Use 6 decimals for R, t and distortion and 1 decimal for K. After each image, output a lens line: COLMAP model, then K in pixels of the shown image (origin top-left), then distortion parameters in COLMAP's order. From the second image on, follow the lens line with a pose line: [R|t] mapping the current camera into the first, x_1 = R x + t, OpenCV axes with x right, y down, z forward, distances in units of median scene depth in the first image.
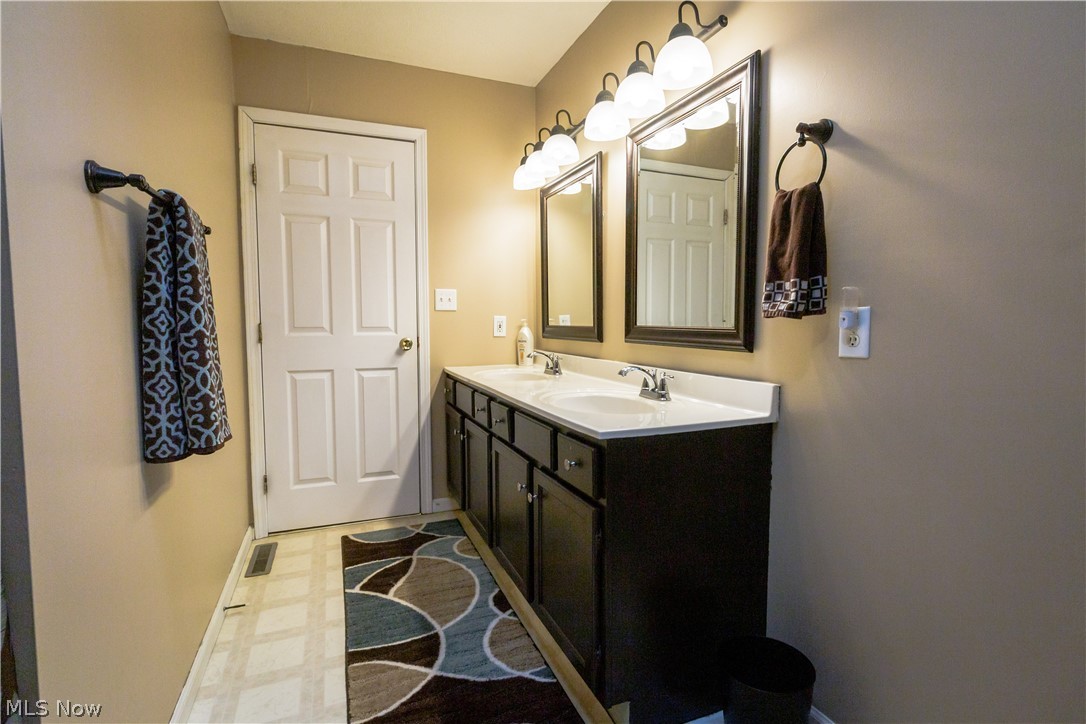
lens RADIAL K [[522.7, 0, 544.2], [0, 522.7, 356.3], [0, 0, 1]] dist [0.004903, 0.000845]
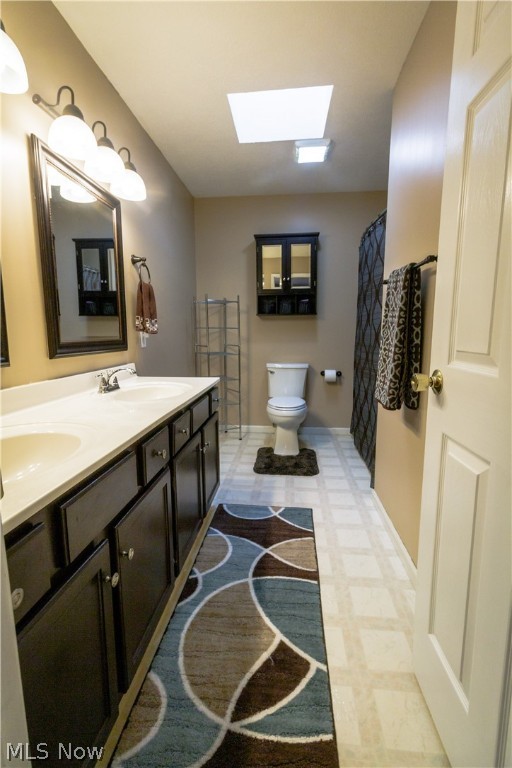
lens RADIAL K [[369.7, 0, 254.5], [0, 369.7, 386.2], [0, 0, 1]] dist [0.004903, 0.000845]
pose [[-0.887879, -0.065718, 0.455359, -0.553251], [0.027279, 0.980484, 0.194696, -0.109418], [-0.459267, 0.185289, -0.868759, 1.585349]]
